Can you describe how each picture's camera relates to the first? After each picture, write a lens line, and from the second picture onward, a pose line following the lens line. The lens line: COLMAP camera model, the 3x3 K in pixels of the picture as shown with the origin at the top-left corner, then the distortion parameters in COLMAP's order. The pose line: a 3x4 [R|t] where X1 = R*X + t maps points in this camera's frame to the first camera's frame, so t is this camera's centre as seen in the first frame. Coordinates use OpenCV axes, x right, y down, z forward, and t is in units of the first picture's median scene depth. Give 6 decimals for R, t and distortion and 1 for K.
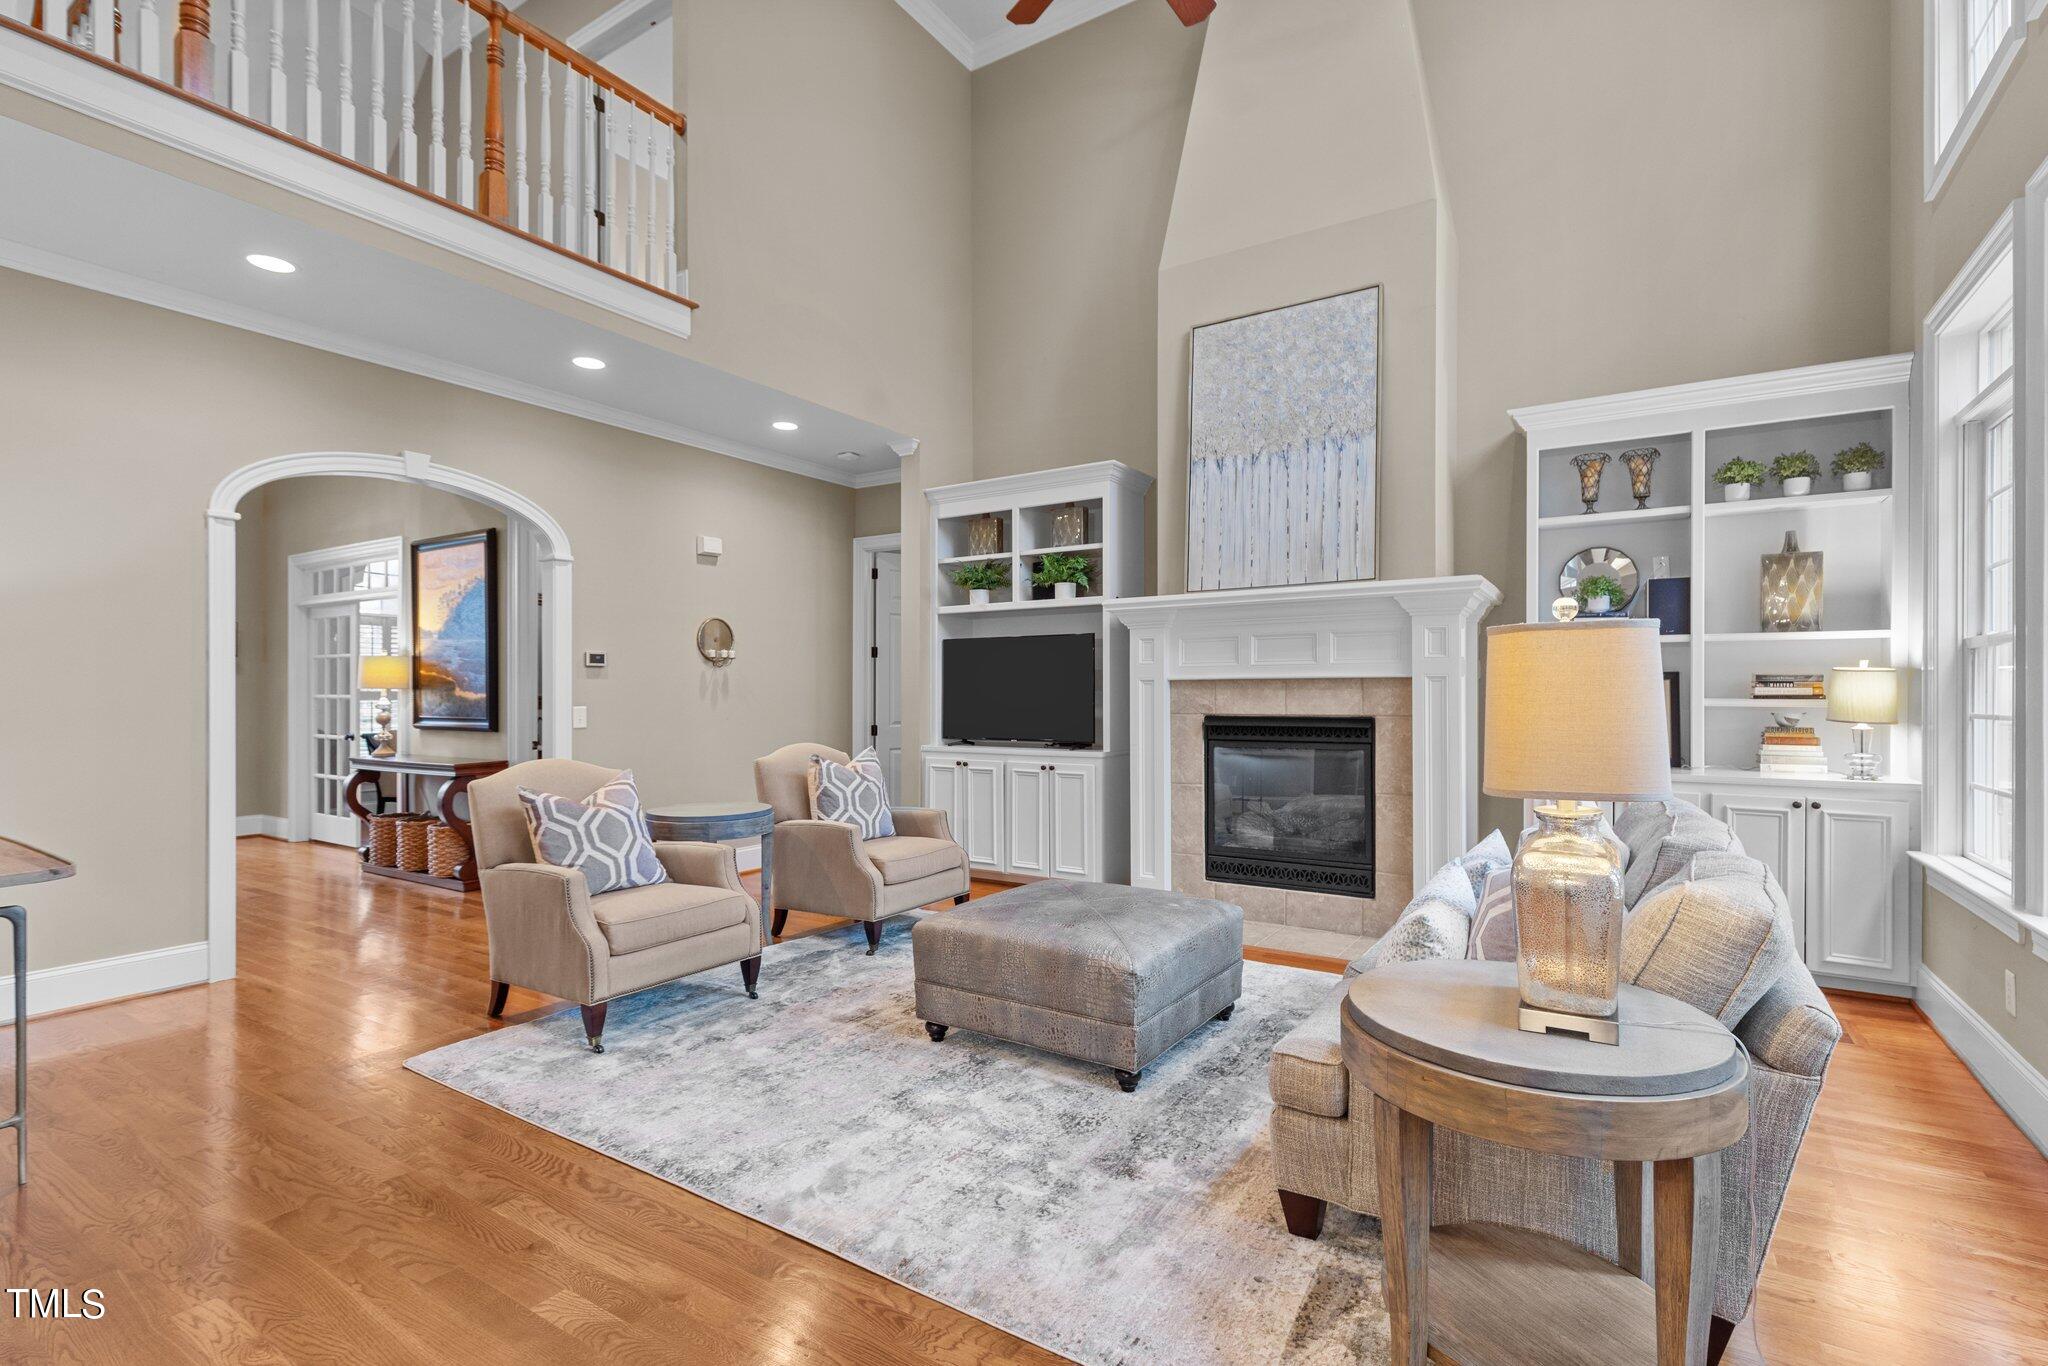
lens RADIAL K [[952.8, 0, 1021.5], [0, 952.8, 691.8], [0, 0, 1]] dist [0.006223, -0.000215]
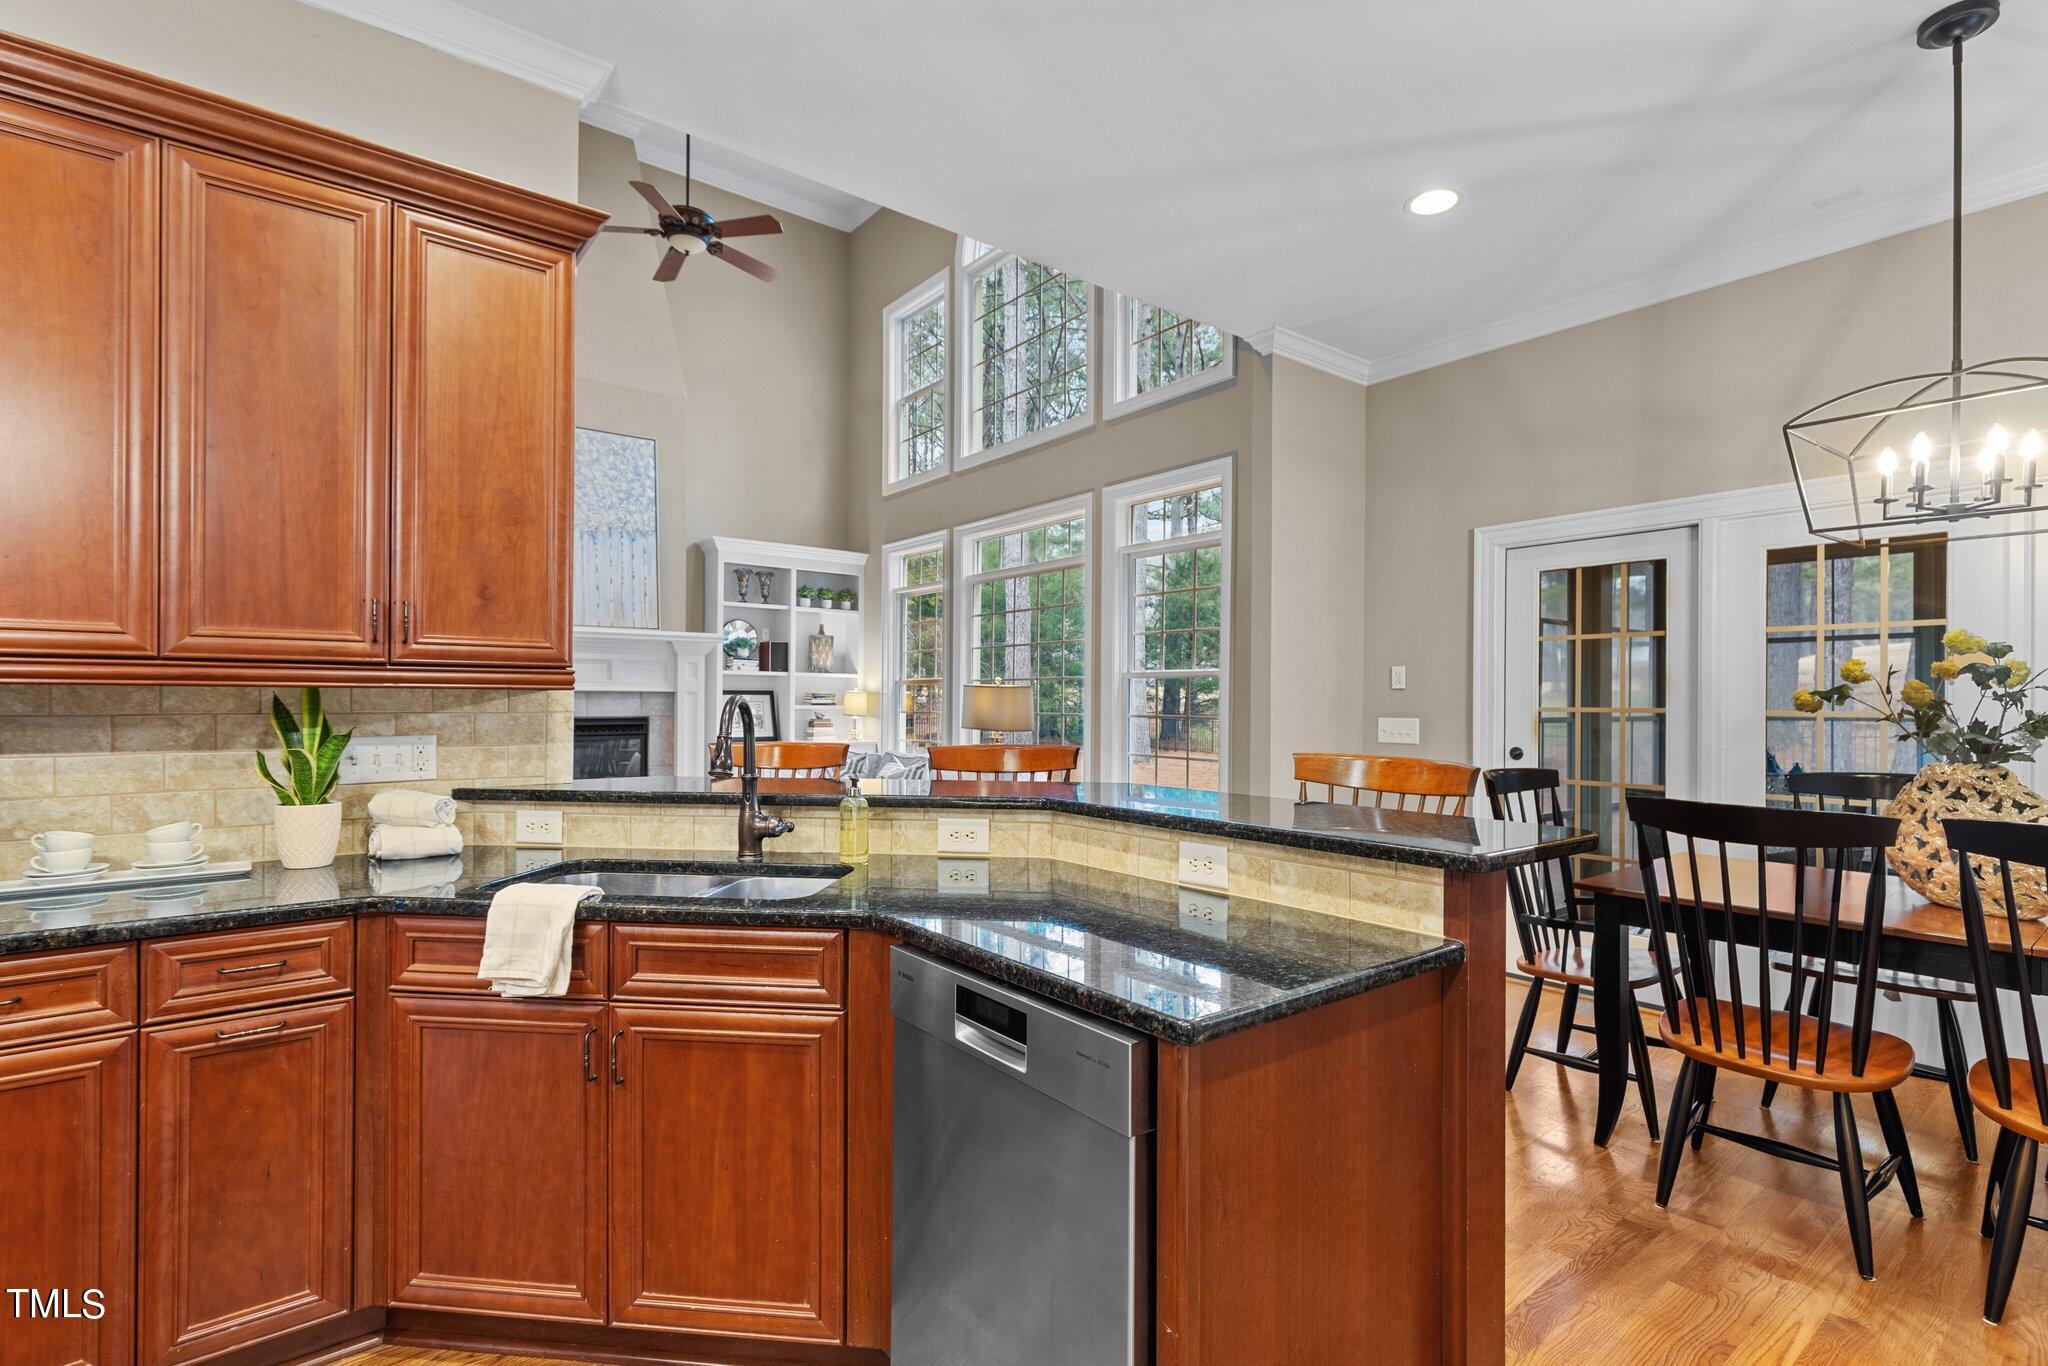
lens RADIAL K [[952.8, 0, 1030.9], [0, 952.8, 698.4], [0, 0, 1]] dist [0.006223, -0.000215]
pose [[0.323592, 0.006751, 0.946173, -0.966754], [-0.006146, 0.999968, -0.005033, -0.000122], [-0.946177, -0.004187, 0.323623, -0.092168]]
